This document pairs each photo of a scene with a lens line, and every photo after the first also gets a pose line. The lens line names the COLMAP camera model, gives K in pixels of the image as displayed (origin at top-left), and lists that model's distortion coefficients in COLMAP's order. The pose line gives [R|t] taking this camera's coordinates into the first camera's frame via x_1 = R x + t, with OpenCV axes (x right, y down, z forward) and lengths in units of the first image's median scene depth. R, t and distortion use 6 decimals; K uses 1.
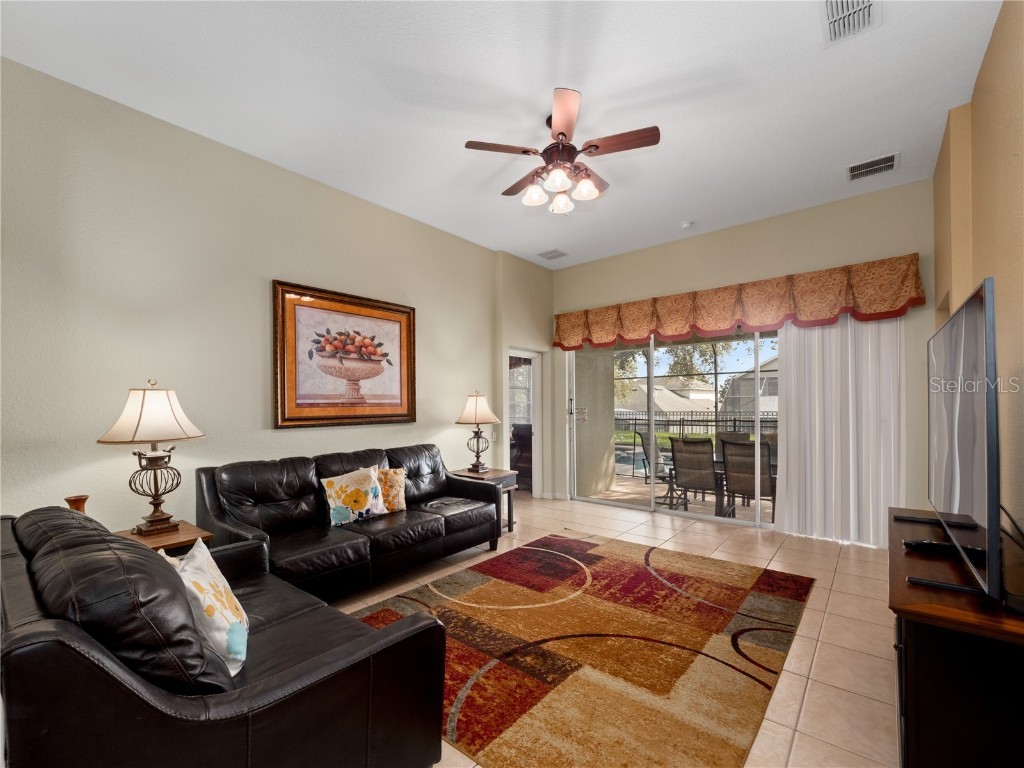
lens RADIAL K [[439.7, 0, 506.6], [0, 439.7, 400.3], [0, 0, 1]] dist [0.007981, -0.007981]
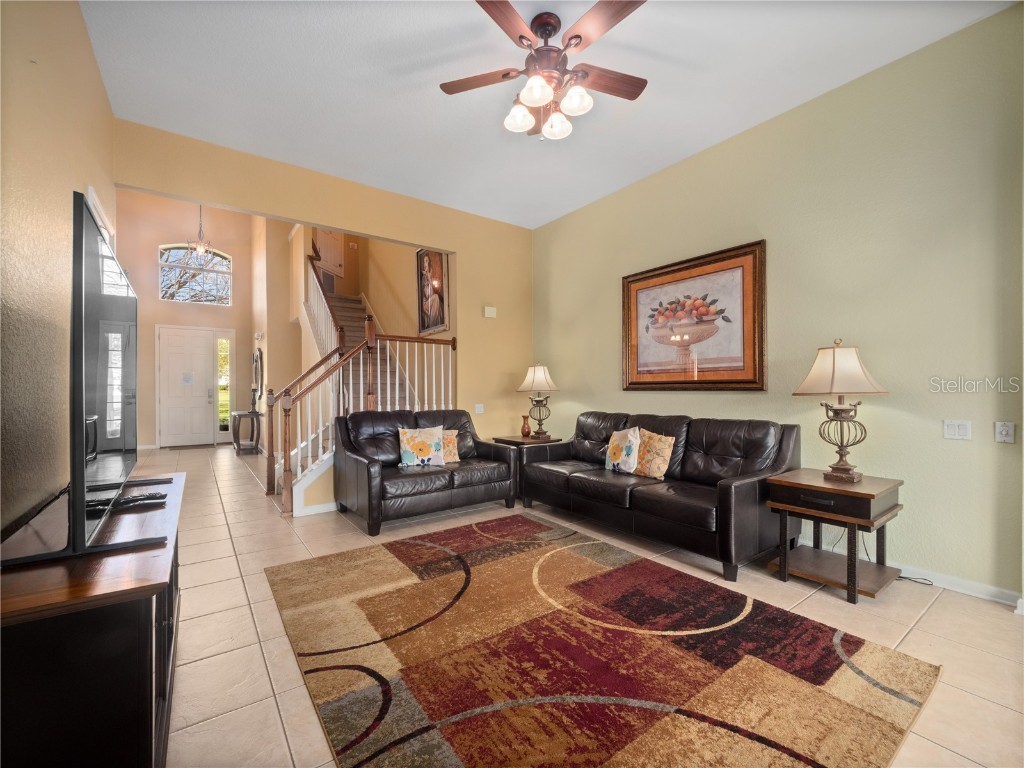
lens RADIAL K [[439.7, 0, 508.9], [0, 439.7, 390.4], [0, 0, 1]] dist [0.007981, -0.007981]
pose [[-0.241990, 0.014837, -0.970165, 0.829520], [0.017766, 0.999783, 0.010859, 0.043097], [0.970116, -0.014608, -0.242201, 0.988514]]
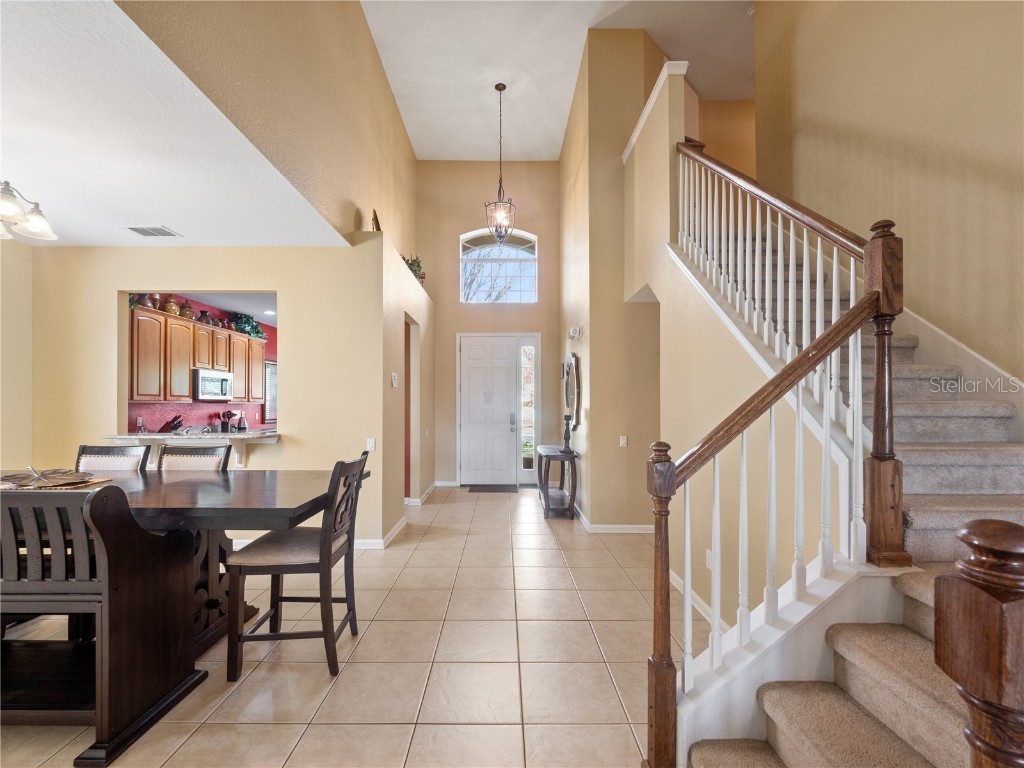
lens RADIAL K [[439.7, 0, 501.1], [0, 439.7, 403.0], [0, 0, 1]] dist [0.007981, -0.007981]
pose [[-0.767397, 0.008557, -0.641115, 0.039271], [0.016757, 0.999837, -0.006713, 0.000611], [0.640953, -0.015894, -0.767415, 0.132033]]
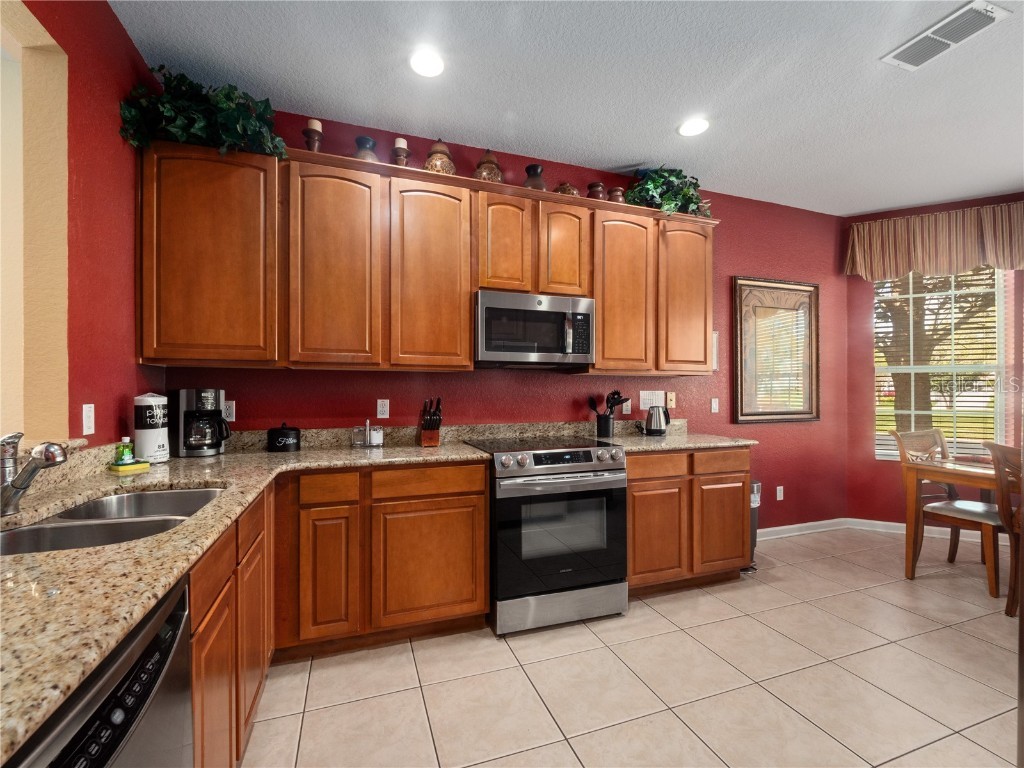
lens RADIAL K [[439.7, 0, 506.1], [0, 439.7, 389.6], [0, 0, 1]] dist [0.007981, -0.007981]
pose [[-0.856882, 0.006745, 0.515469, -0.528840], [-0.000714, 0.999898, -0.014272, 0.011644], [-0.515512, -0.012597, -0.856790, -1.242673]]
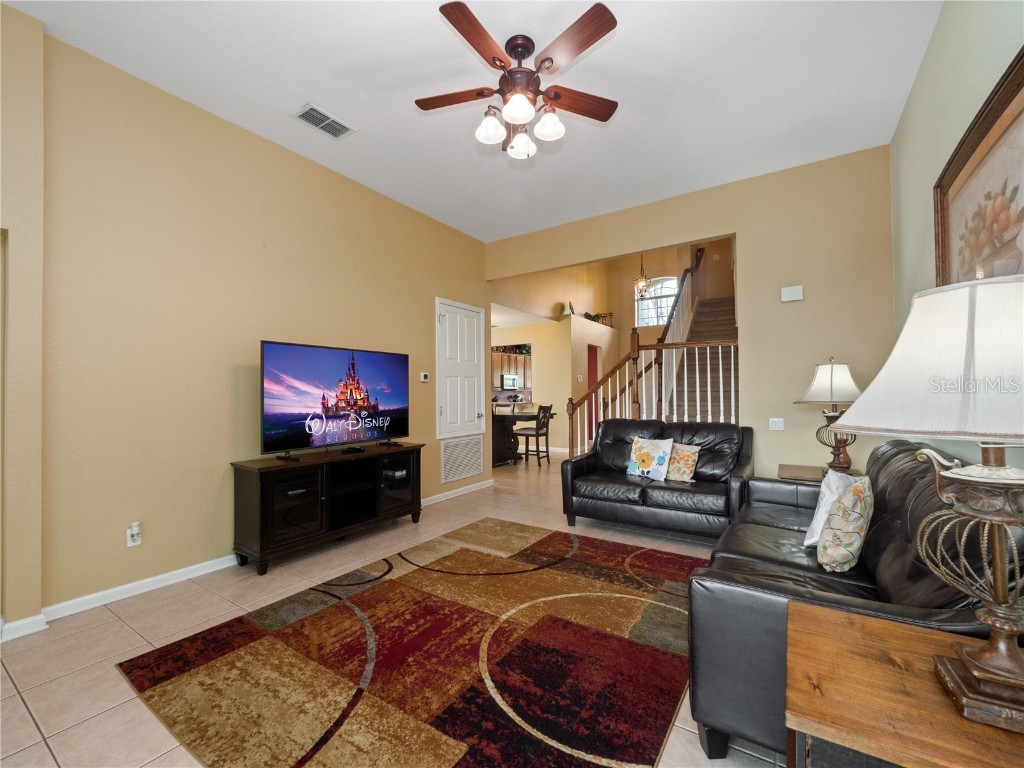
lens RADIAL K [[439.7, 0, 503.8], [0, 439.7, 394.3], [0, 0, 1]] dist [0.007981, -0.007981]
pose [[-0.994401, 0.015478, -0.104534, 0.214368], [0.016879, 0.999779, -0.012529, 0.044547], [0.104317, -0.014223, -0.994442, 1.597781]]
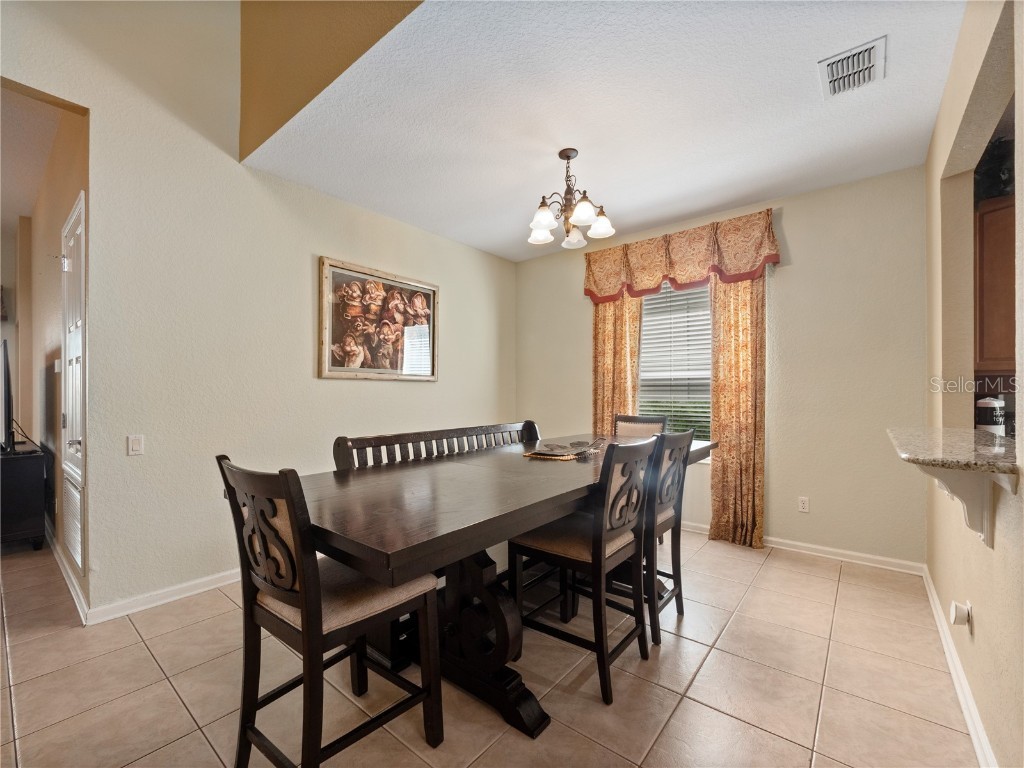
lens RADIAL K [[439.7, 0, 513.6], [0, 439.7, 389.3], [0, 0, 1]] dist [0.007981, -0.007981]
pose [[-0.007857, 0.010171, 0.999917, -0.570178], [-0.007997, 0.999916, -0.010234, 0.008453], [-0.999937, -0.008077, -0.007775, -0.732406]]
